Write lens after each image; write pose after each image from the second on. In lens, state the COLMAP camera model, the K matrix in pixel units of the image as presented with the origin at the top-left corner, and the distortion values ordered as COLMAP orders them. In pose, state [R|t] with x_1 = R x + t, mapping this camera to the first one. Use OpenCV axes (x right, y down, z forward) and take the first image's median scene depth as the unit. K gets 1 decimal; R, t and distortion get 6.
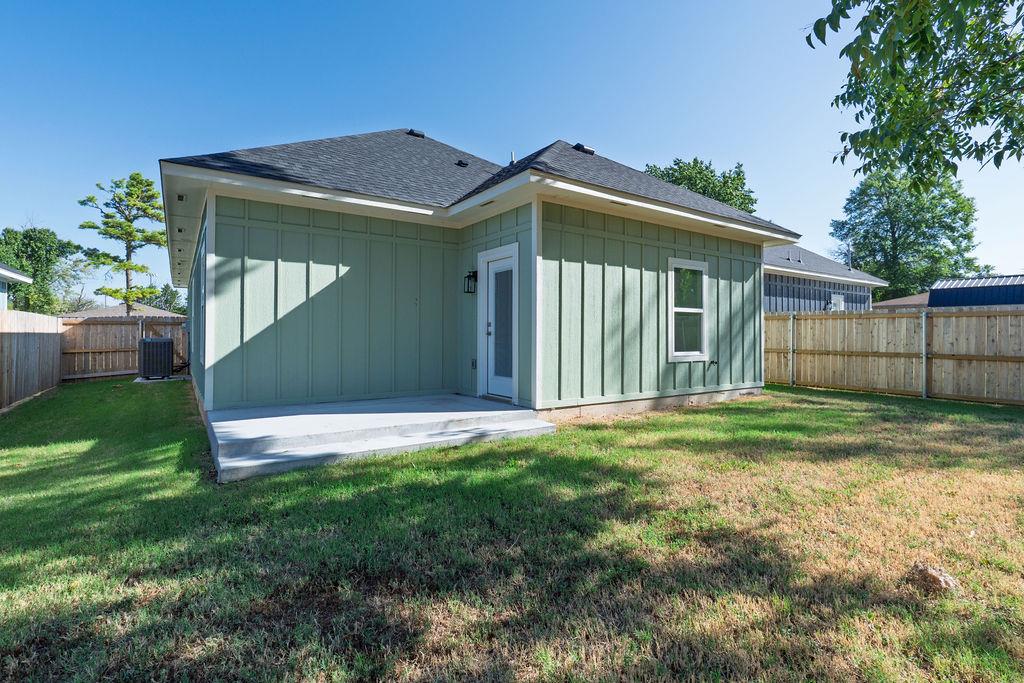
lens RADIAL K [[479.8, 0, 514.0], [0, 479.8, 339.1], [0, 0, 1]] dist [-0.001677, -0.000058]
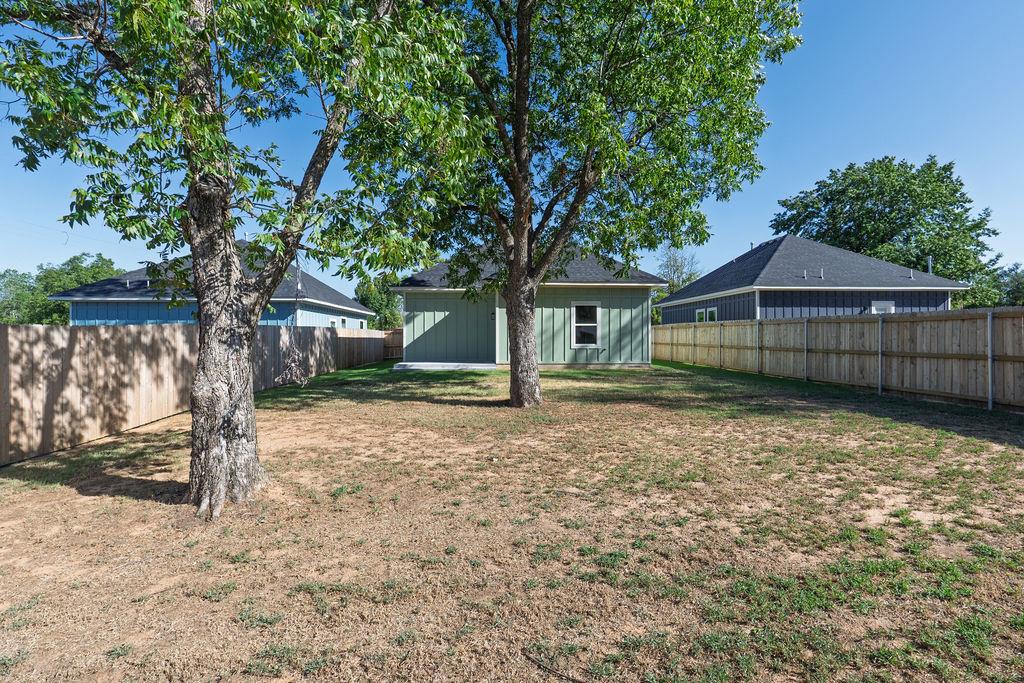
lens RADIAL K [[479.8, 0, 514.0], [0, 479.8, 339.1], [0, 0, 1]] dist [-0.001677, -0.000058]
pose [[0.856137, -0.004449, -0.516730, 1.160146], [-0.003716, 0.999884, -0.014765, 0.035325], [0.516736, 0.014561, 0.856021, -0.962292]]
